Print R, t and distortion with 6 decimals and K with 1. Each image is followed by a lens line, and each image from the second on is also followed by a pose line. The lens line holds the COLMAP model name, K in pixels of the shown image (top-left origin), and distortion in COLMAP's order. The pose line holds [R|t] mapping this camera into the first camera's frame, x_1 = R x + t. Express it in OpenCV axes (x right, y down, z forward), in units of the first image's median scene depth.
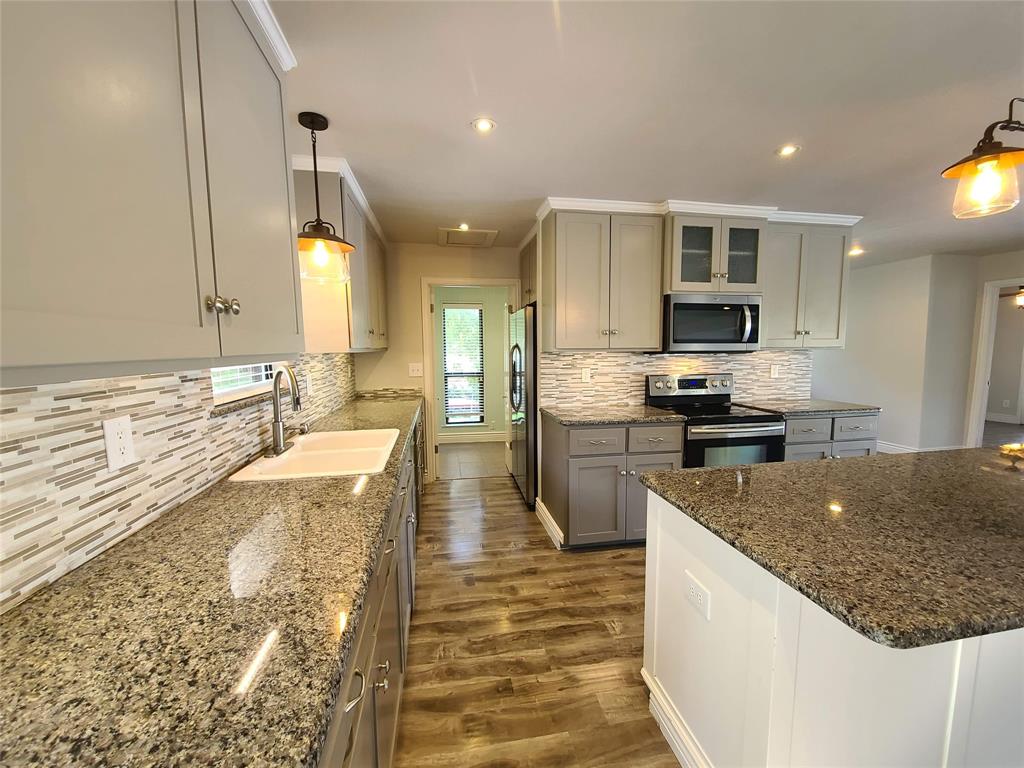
lens RADIAL K [[423.0, 0, 517.8], [0, 423.0, 391.3], [0, 0, 1]] dist [-0.004076, 0.000287]
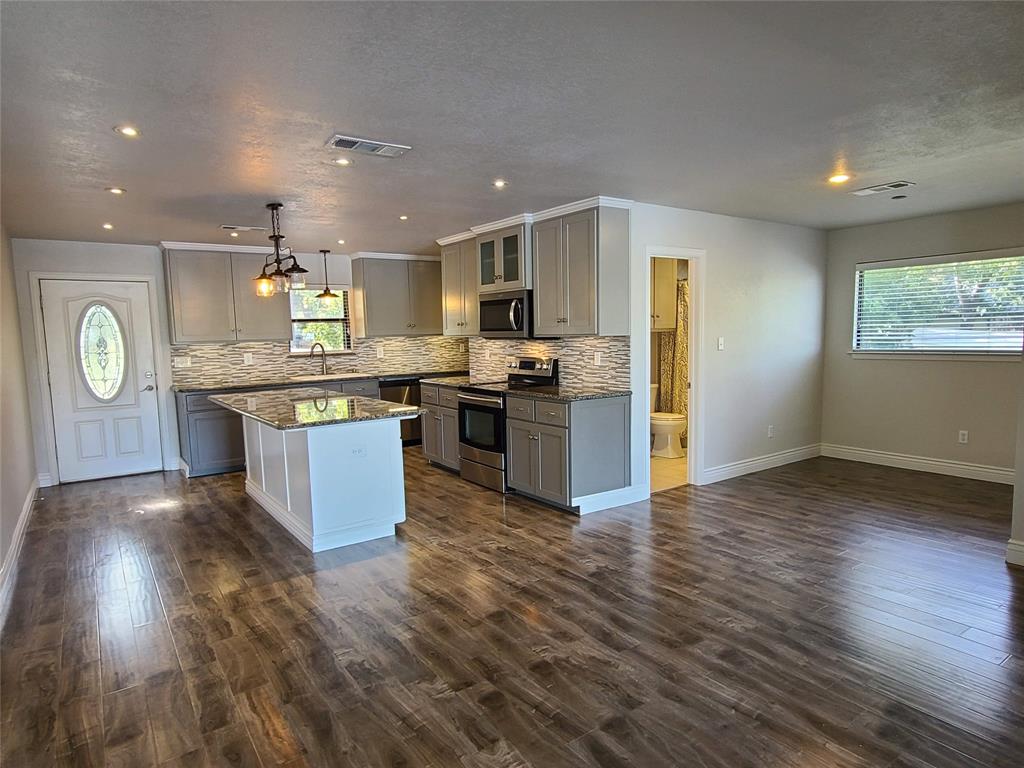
lens RADIAL K [[614.9, 0, 515.1], [0, 614.9, 392.4], [0, 0, 1]] dist [-0.024953, -0.001177]
pose [[0.421473, 0.089212, -0.902442, 2.150994], [-0.076433, 0.995103, 0.062675, -0.052465], [0.903614, 0.042560, 0.426228, 0.283371]]
